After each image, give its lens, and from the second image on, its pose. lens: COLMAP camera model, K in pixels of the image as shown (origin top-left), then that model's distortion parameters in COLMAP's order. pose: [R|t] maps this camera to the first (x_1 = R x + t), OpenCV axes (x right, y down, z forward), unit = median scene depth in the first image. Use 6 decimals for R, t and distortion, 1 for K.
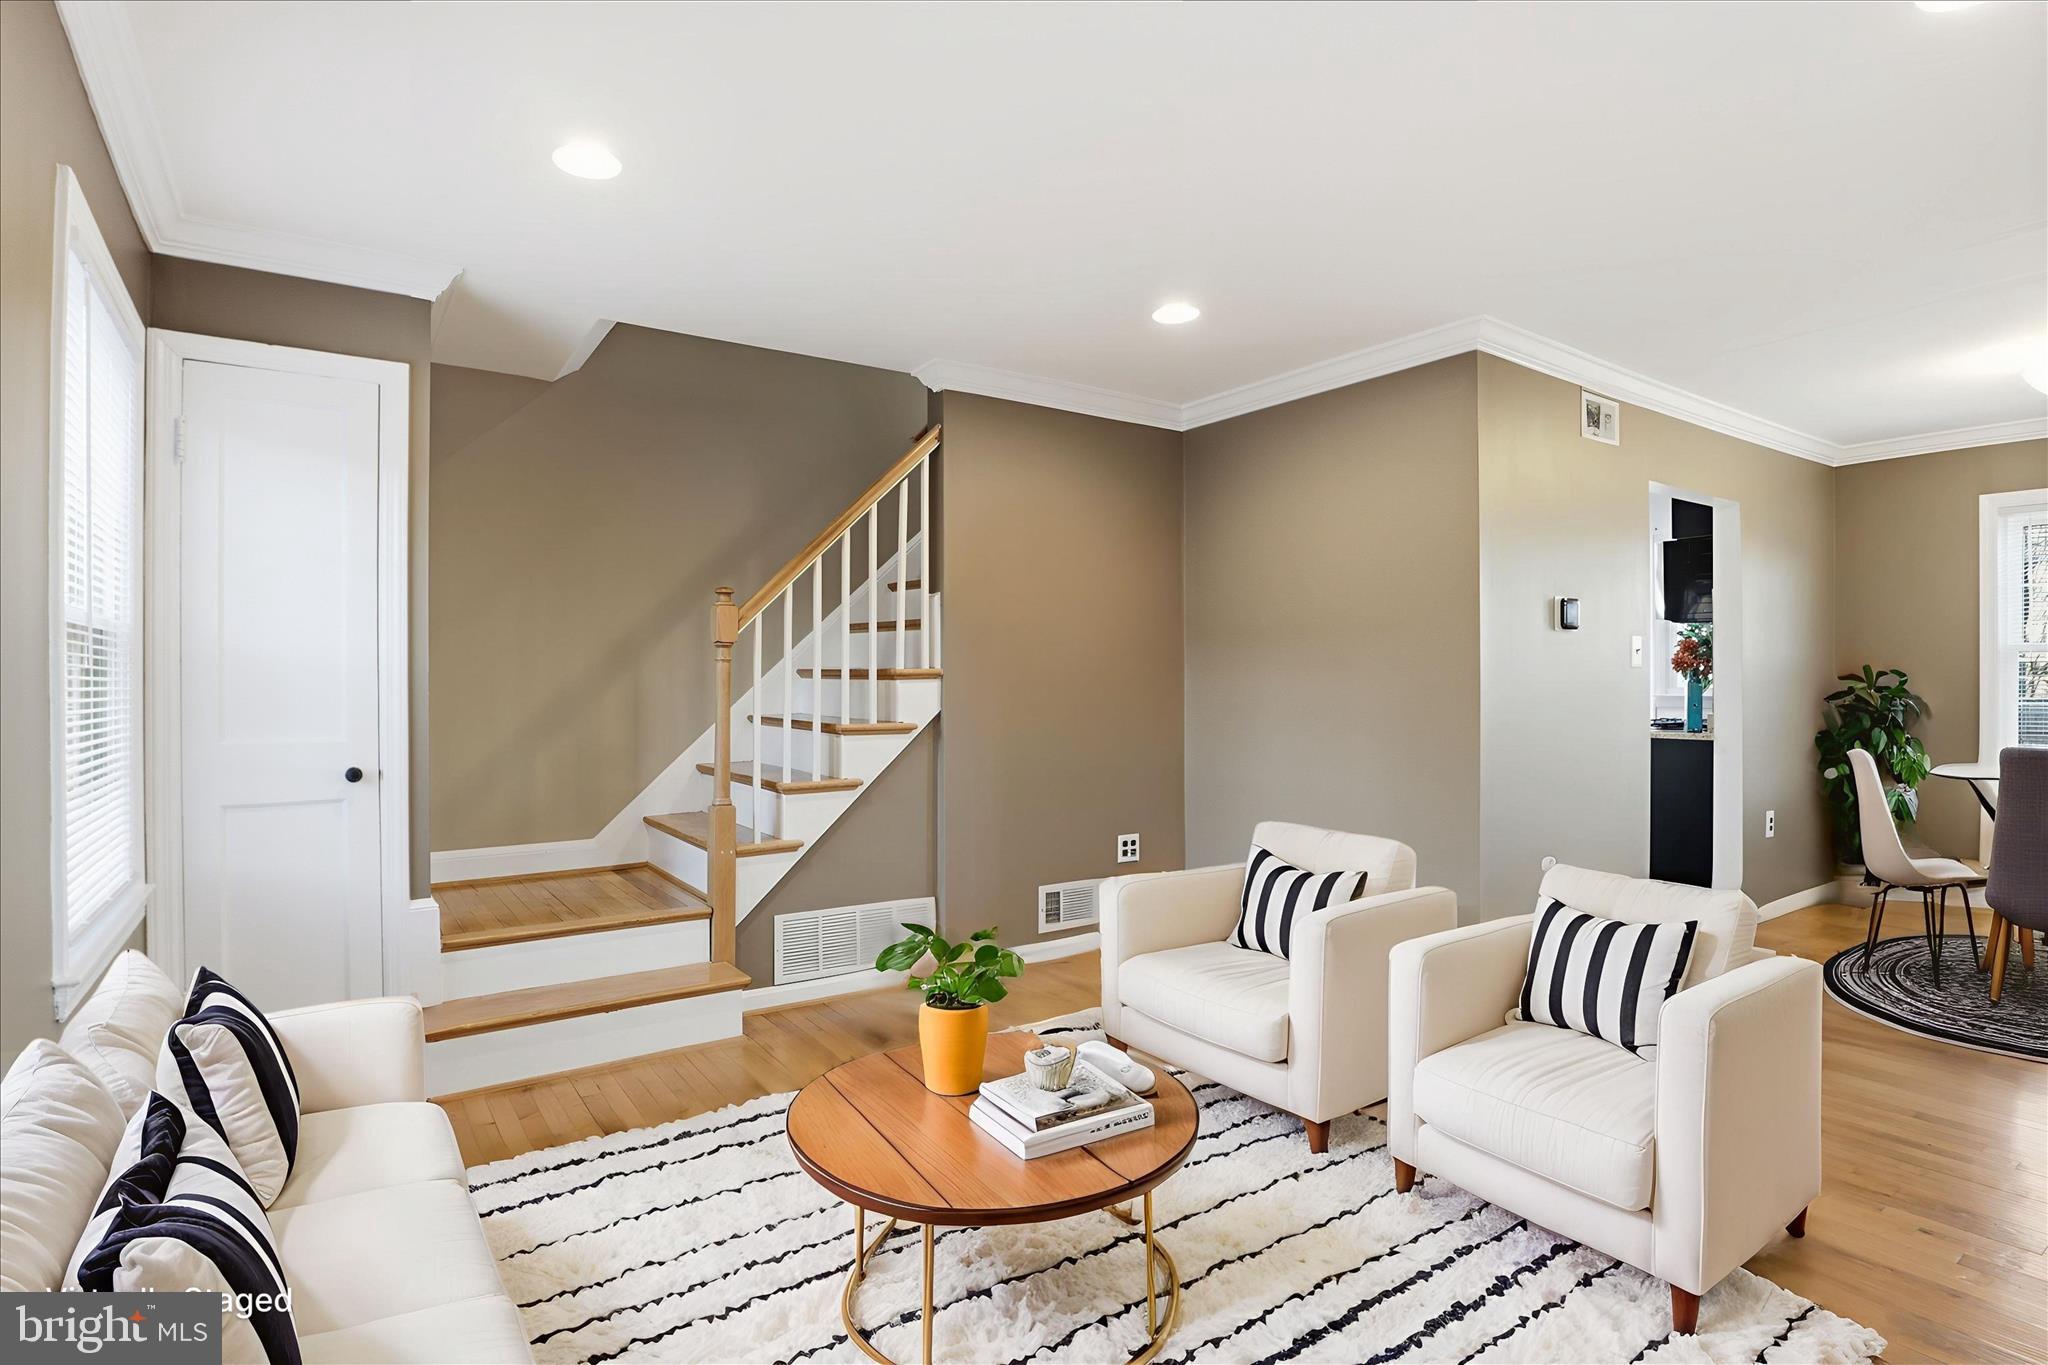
lens RADIAL K [[1052.1, 0, 1024.0], [0, 1052.1, 682.5], [0, 0, 1]] dist [-0.050435, 0.014685]
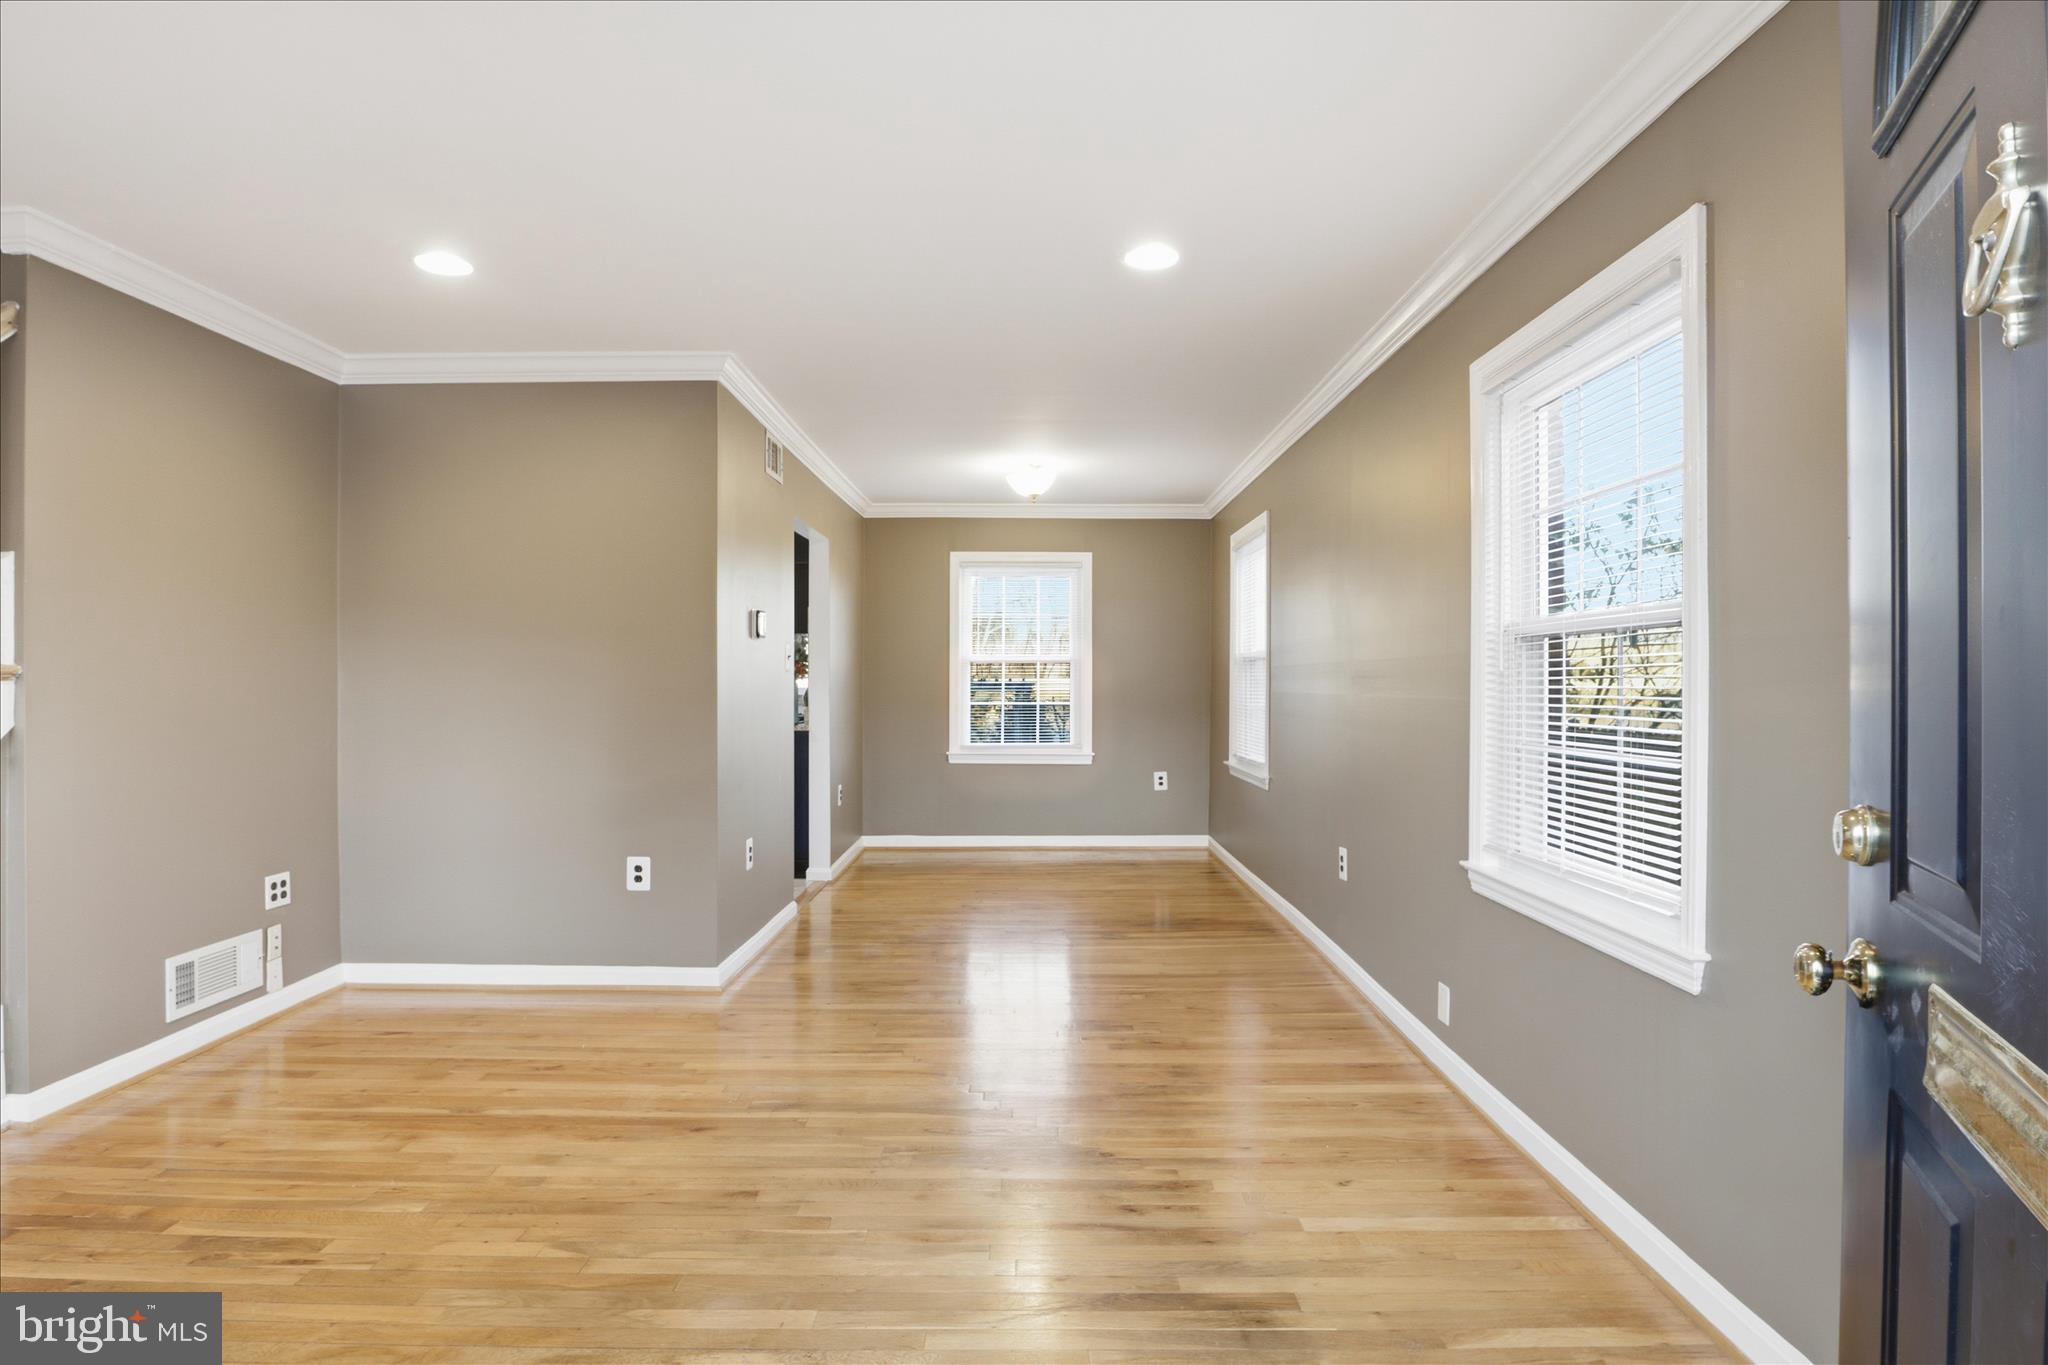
lens RADIAL K [[1052.1, 0, 1024.0], [0, 1052.1, 682.5], [0, 0, 1]] dist [-0.050435, 0.014685]
pose [[0.566312, 0.000272, 0.824191, -0.223706], [-0.001185, 0.999999, 0.000484, -0.002569], [-0.824190, -0.001250, 0.566312, 0.086240]]
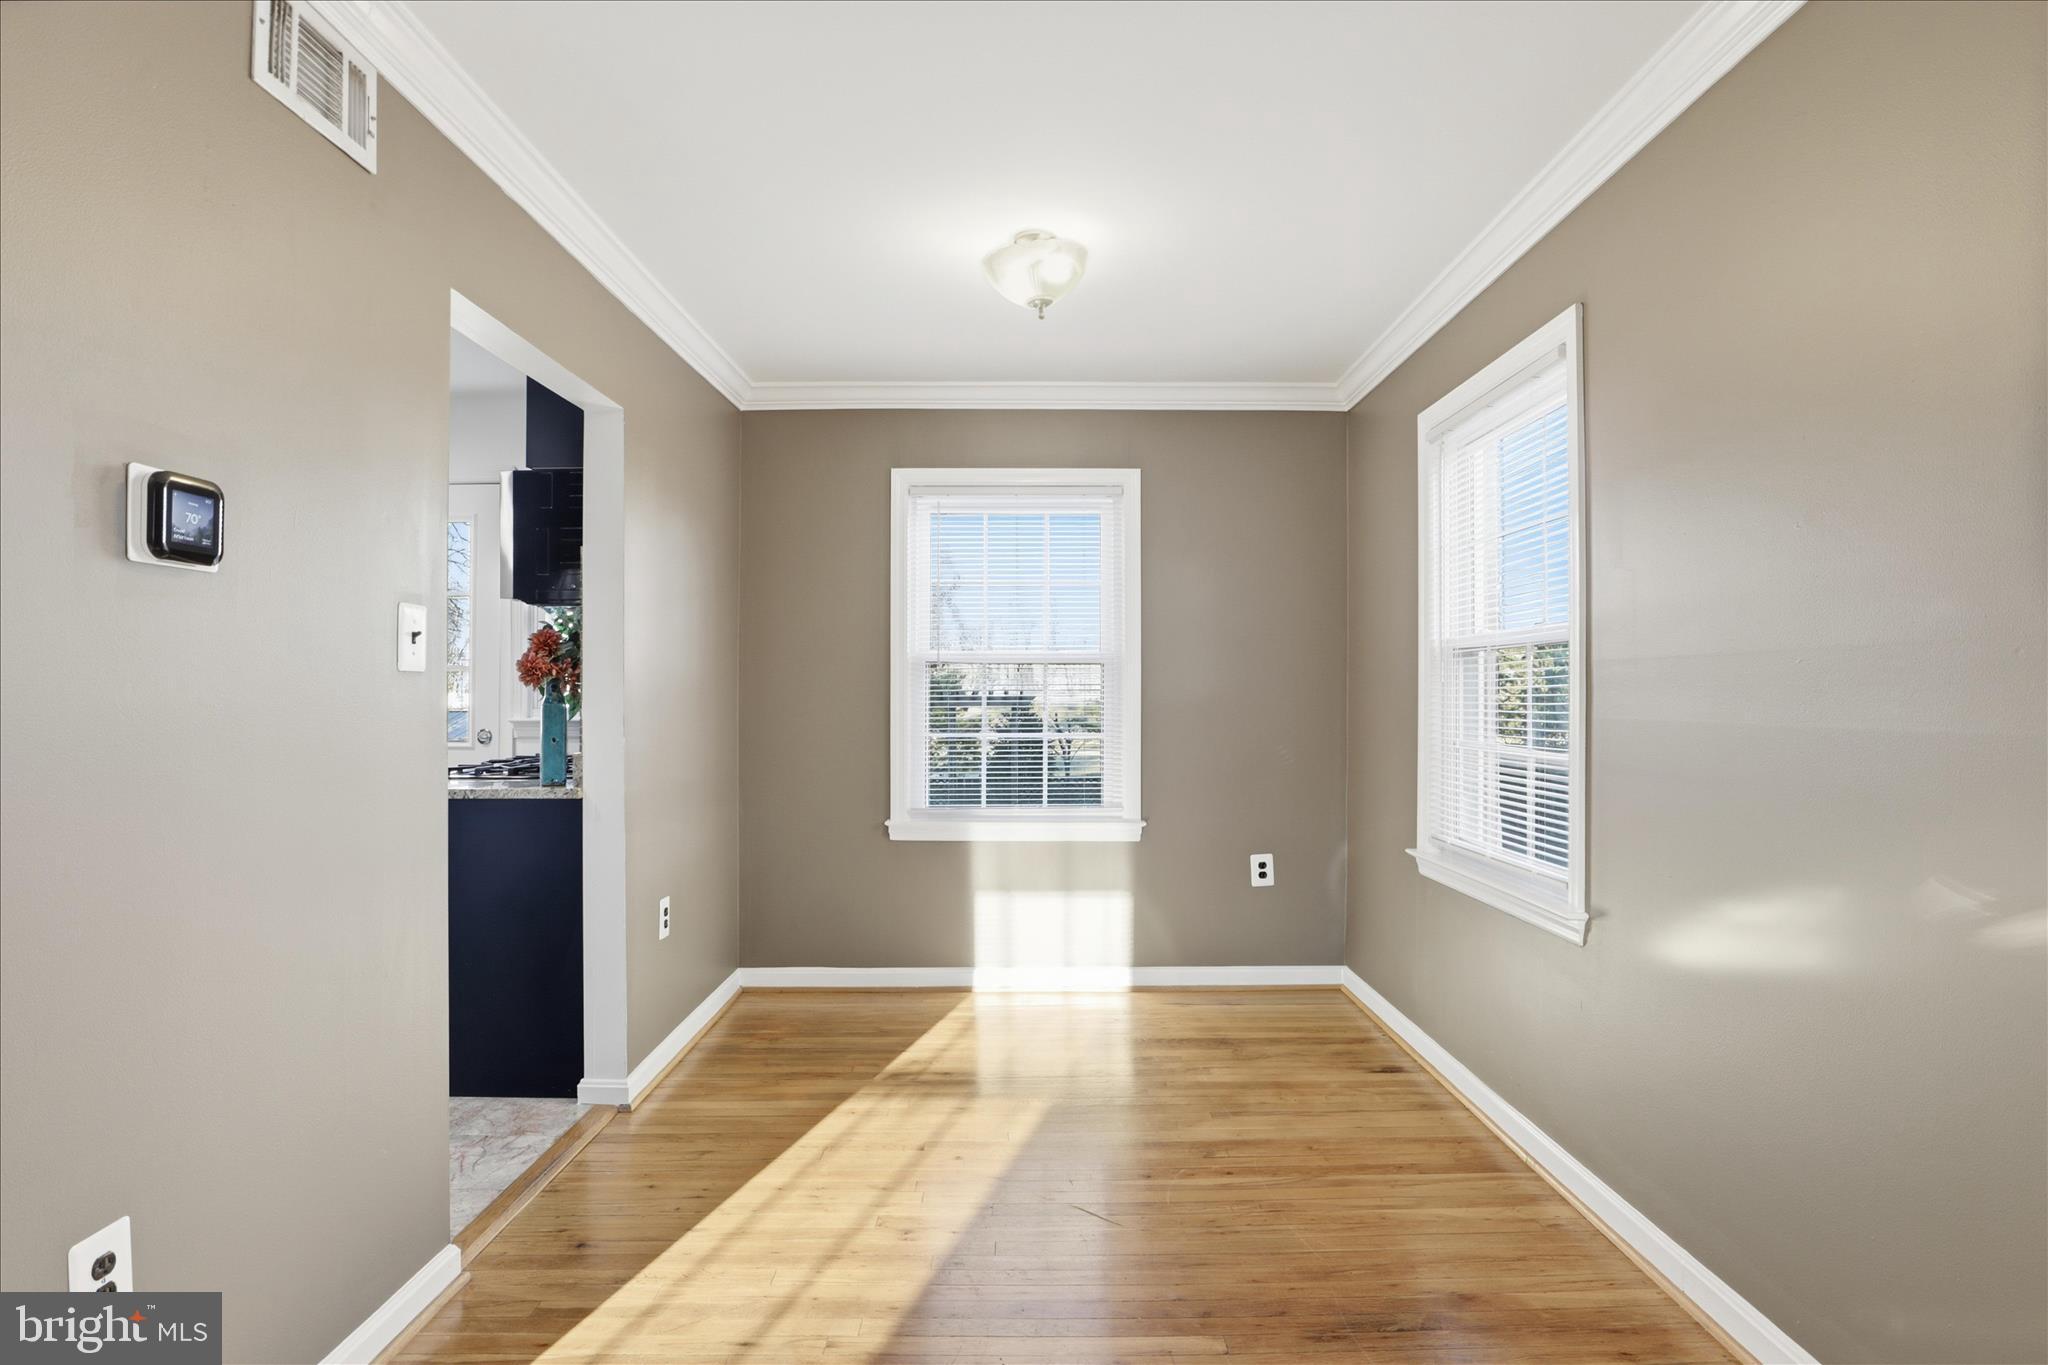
lens RADIAL K [[1052.1, 0, 1024.0], [0, 1052.1, 682.5], [0, 0, 1]] dist [-0.050435, 0.014685]
pose [[0.563108, 0.007878, 0.826346, 0.324545], [0.000610, 0.999950, -0.009948, -0.005482], [-0.826383, 0.006106, 0.563075, 0.464401]]
